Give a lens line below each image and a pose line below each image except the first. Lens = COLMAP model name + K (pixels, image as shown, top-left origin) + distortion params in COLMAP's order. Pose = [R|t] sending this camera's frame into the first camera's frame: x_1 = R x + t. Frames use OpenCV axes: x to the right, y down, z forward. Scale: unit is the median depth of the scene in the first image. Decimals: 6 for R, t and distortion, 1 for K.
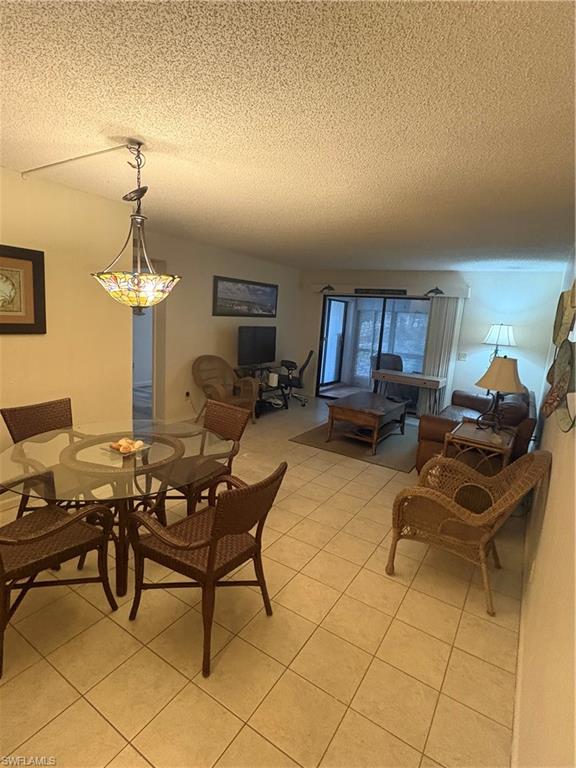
lens RADIAL K [[391.5, 0, 286.3], [0, 391.5, 384.1], [0, 0, 1]] dist [-0.001166, 0.000130]
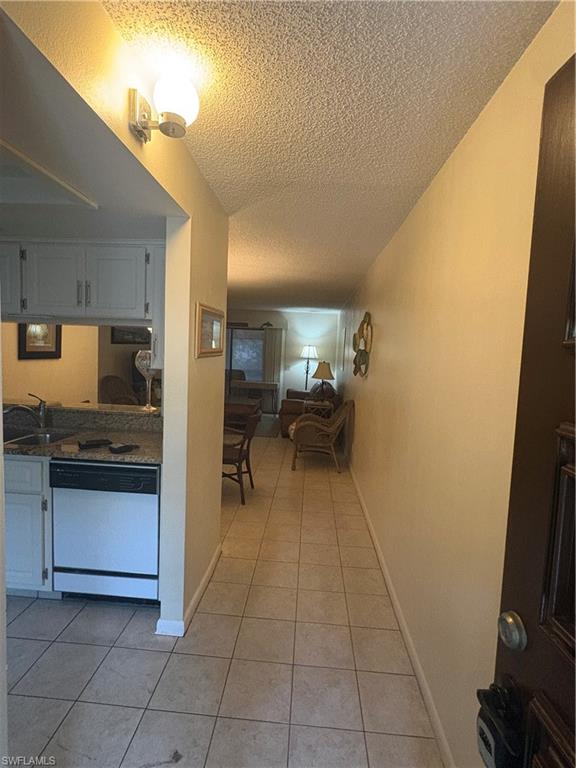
lens RADIAL K [[391.5, 0, 286.3], [0, 391.5, 384.1], [0, 0, 1]] dist [-0.001166, 0.000130]
pose [[0.874144, -0.068500, 0.480813, -0.319152], [0.098085, 0.994503, -0.036640, 0.053931], [-0.475660, 0.079189, 0.876057, -0.349929]]
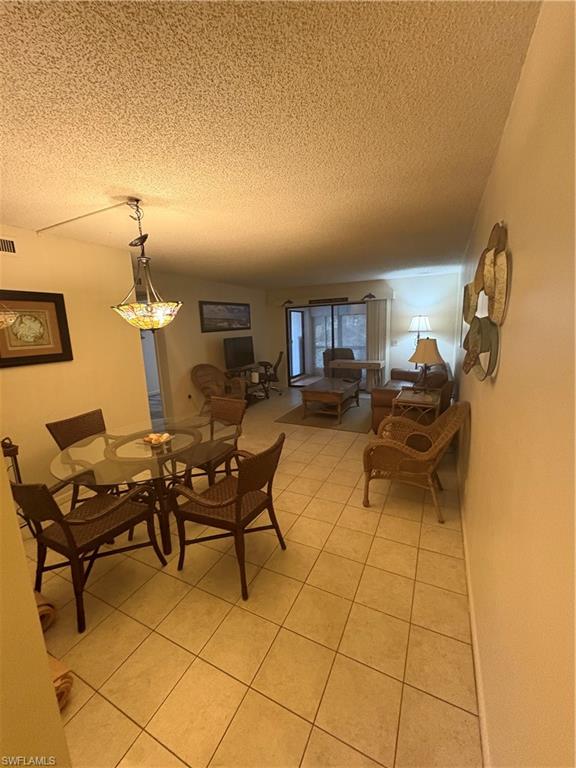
lens RADIAL K [[306.6, 0, 287.1], [0, 306.6, 384.4], [0, 0, 1]] dist [-0.000920, 0.000047]
pose [[0.988858, -0.122547, 0.084508, -0.020014], [0.121385, 0.992428, 0.018771, 0.006216], [-0.086169, -0.008304, 0.996246, -0.012927]]
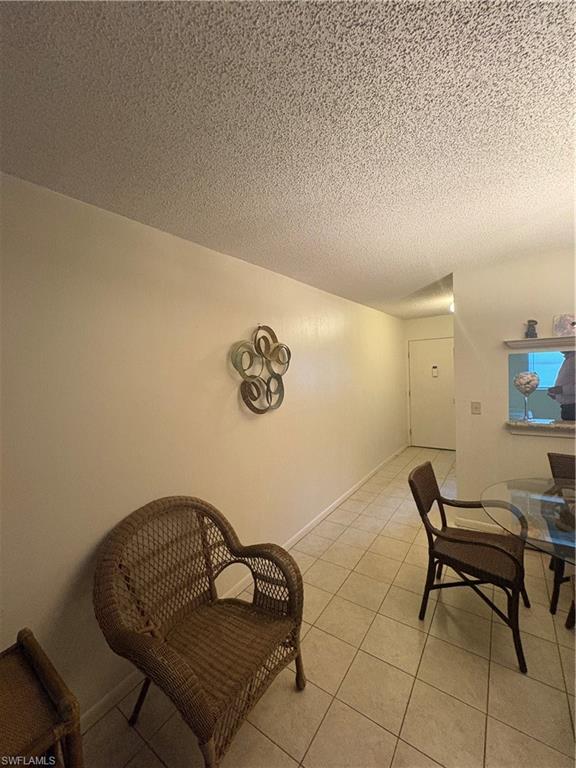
lens RADIAL K [[306.7, 0, 289.3], [0, 306.7, 383.2], [0, 0, 1]] dist [0.000061, 0.000214]
pose [[-0.999097, -0.022763, 0.035884, 0.127993], [-0.014326, 0.975418, 0.219898, -0.112758], [-0.040008, 0.219185, -0.974863, 0.669827]]
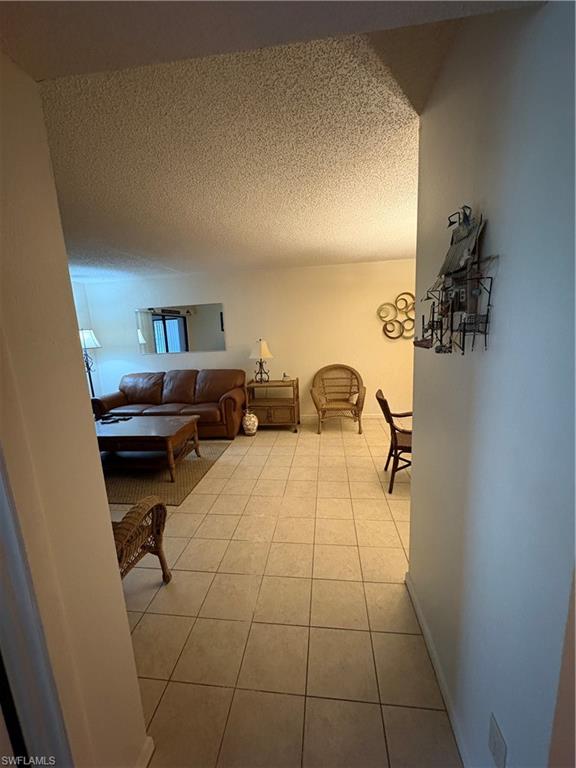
lens RADIAL K [[306.7, 0, 287.3], [0, 306.7, 385.3], [0, 0, 1]] dist [0.000858, 0.000050]
pose [[-0.432591, -0.210702, 0.876624, -0.467484], [0.178177, 0.933153, 0.312215, -0.177443], [-0.883809, 0.291256, -0.366132, 0.878766]]
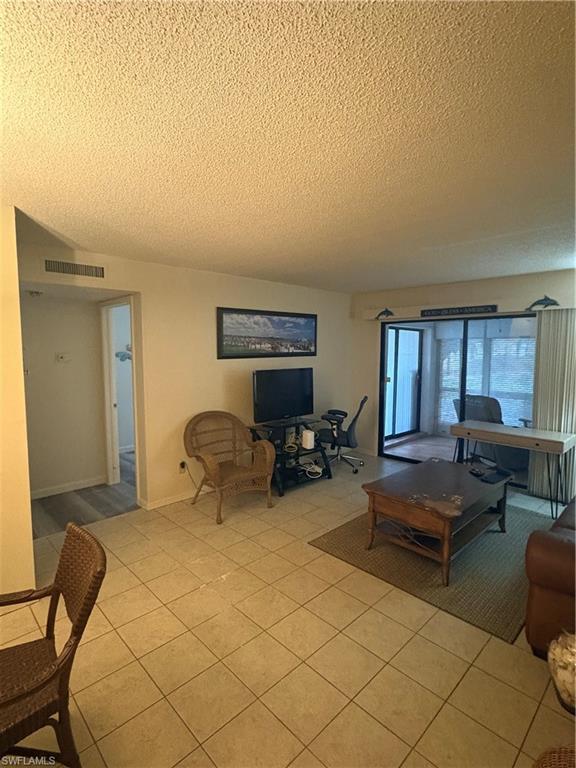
lens RADIAL K [[391.5, 0, 286.3], [0, 391.5, 384.1], [0, 0, 1]] dist [-0.001166, 0.000130]
pose [[0.971167, -0.043146, -0.234464, 0.122352], [0.020707, 0.995036, -0.097336, -0.051068], [0.237500, 0.089675, 0.967239, 0.308775]]
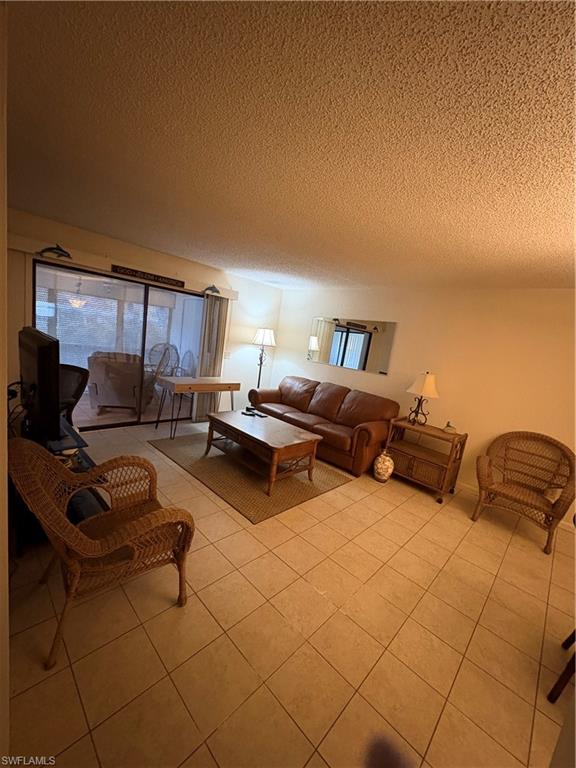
lens RADIAL K [[306.7, 0, 287.3], [0, 306.7, 385.3], [0, 0, 1]] dist [0.000858, 0.000050]
pose [[0.199008, -0.194626, 0.960477, -0.386733], [0.048791, 0.980833, 0.188642, -0.159529], [-0.978782, 0.009322, 0.204690, 0.763260]]
